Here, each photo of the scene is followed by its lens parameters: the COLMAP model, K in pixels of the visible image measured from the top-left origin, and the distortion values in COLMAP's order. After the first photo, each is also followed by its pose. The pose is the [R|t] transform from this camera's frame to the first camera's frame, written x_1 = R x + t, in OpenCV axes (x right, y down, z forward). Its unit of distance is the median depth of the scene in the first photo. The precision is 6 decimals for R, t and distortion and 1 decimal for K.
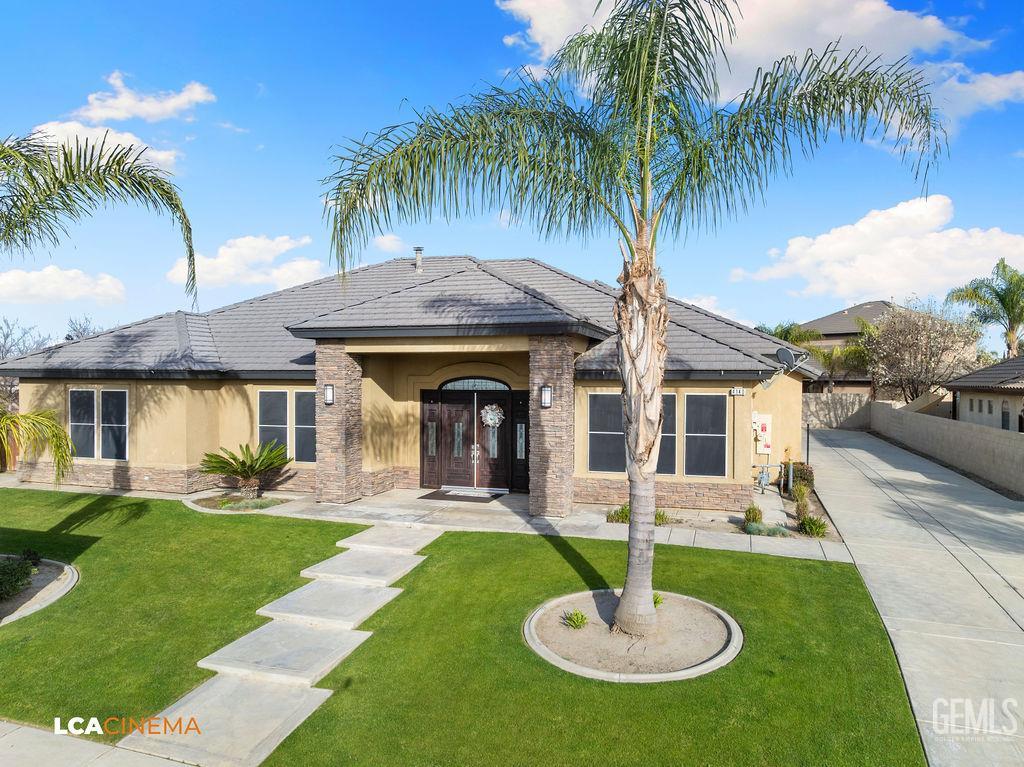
lens RADIAL K [[723.5, 0, 512.3], [0, 723.5, 383.3], [0, 0, 1]] dist [-0.038545, 0.000087]
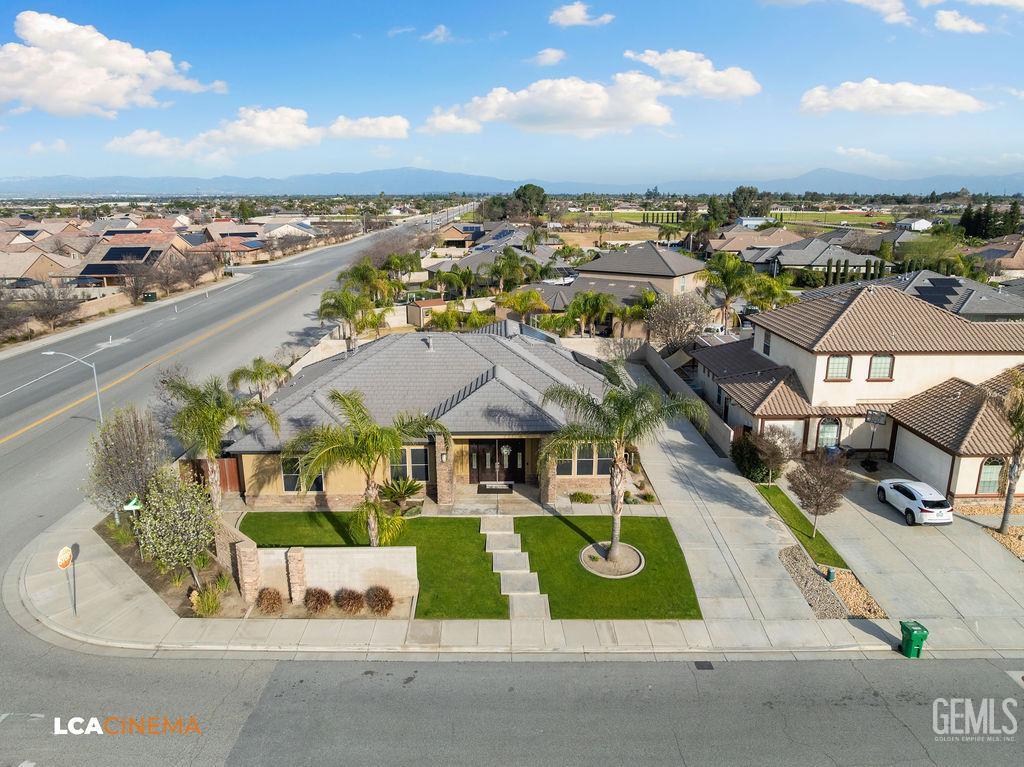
lens RADIAL K [[723.5, 0, 511.8], [0, 723.5, 384.1], [0, 0, 1]] dist [-0.038545, 0.000087]
pose [[0.948053, -0.087218, 0.305923, -0.656826], [0.008538, 0.968310, 0.249604, -0.685421], [-0.317999, -0.234026, 0.918754, -0.925514]]
